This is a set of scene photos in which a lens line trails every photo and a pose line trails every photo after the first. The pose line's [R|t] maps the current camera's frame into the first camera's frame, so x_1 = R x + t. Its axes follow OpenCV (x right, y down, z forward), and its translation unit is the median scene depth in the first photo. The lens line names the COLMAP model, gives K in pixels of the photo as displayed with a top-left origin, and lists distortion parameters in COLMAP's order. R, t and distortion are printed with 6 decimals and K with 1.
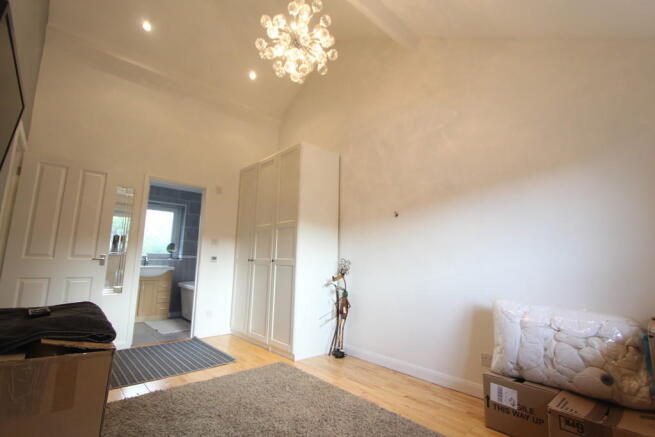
lens RADIAL K [[306.6, 0, 331.1], [0, 306.6, 210.9], [0, 0, 1]] dist [-0.000142, -0.000098]
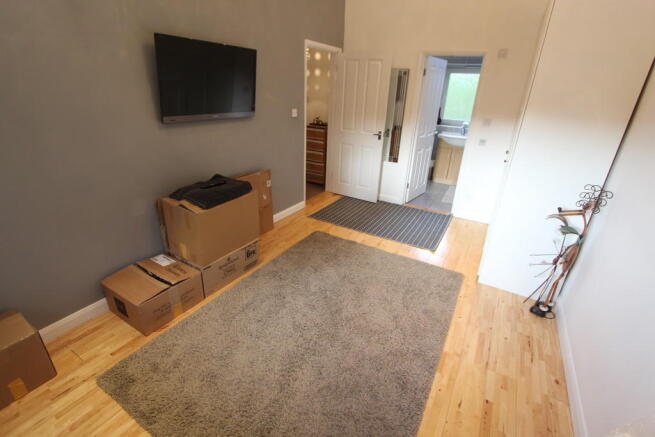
lens RADIAL K [[306.6, 0, 331.1], [0, 306.6, 210.9], [0, 0, 1]] dist [-0.000142, -0.000098]
pose [[0.300937, 0.350575, -0.886868, 0.465319], [0.123778, 0.907752, 0.400831, -0.097917], [0.945577, -0.230400, 0.229783, 0.453787]]
